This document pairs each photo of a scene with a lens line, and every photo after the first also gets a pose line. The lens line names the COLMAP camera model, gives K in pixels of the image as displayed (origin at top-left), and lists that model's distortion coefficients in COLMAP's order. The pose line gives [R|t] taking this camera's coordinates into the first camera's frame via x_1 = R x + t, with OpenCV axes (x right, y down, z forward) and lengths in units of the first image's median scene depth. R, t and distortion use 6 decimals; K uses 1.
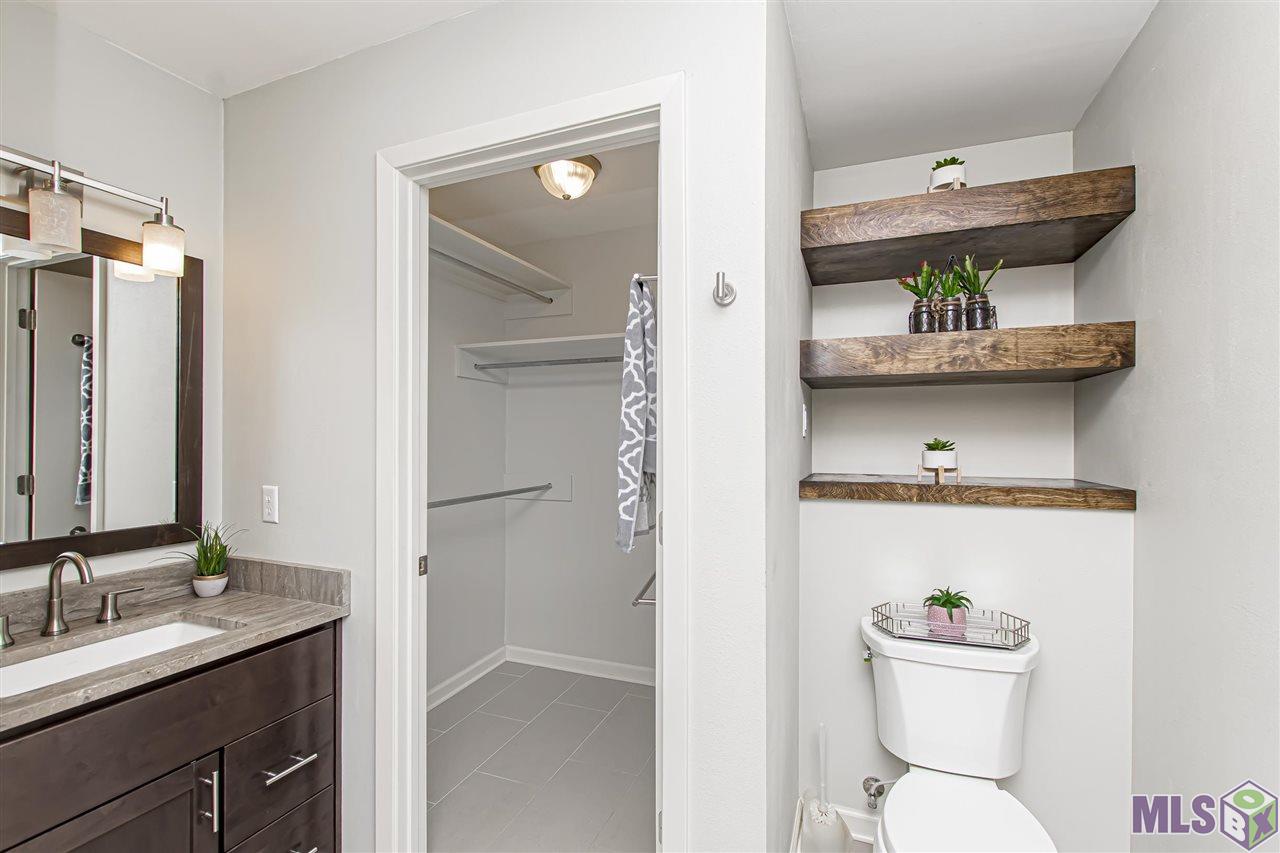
lens RADIAL K [[568.9, 0, 642.4], [0, 568.9, 431.7], [0, 0, 1]] dist [-0.000755, -0.000122]
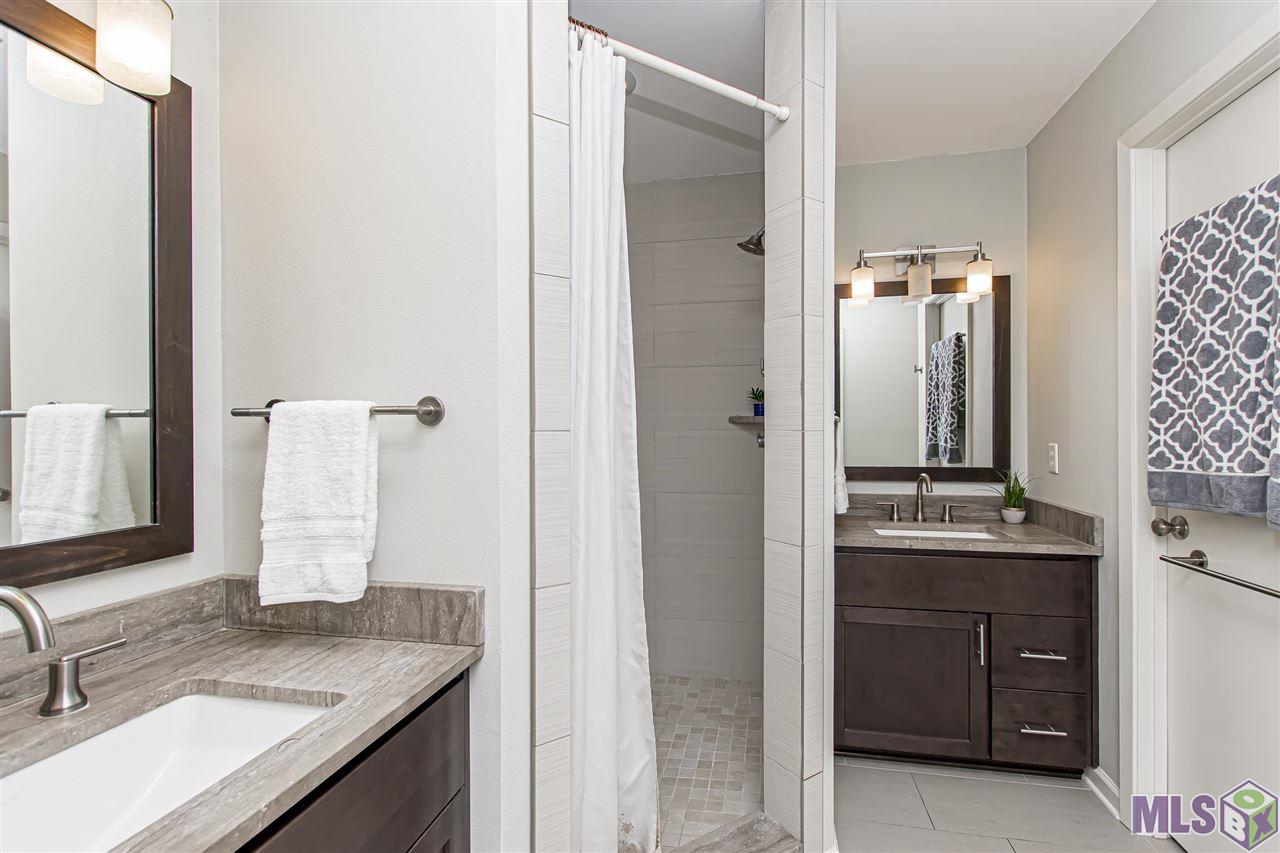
lens RADIAL K [[568.9, 0, 642.4], [0, 568.9, 431.7], [0, 0, 1]] dist [-0.000755, -0.000122]
pose [[0.169192, 0.005377, -0.985568, 0.459393], [0.009715, 0.999927, 0.007123, 0.056194], [0.985535, -0.010780, 0.169127, -0.103887]]
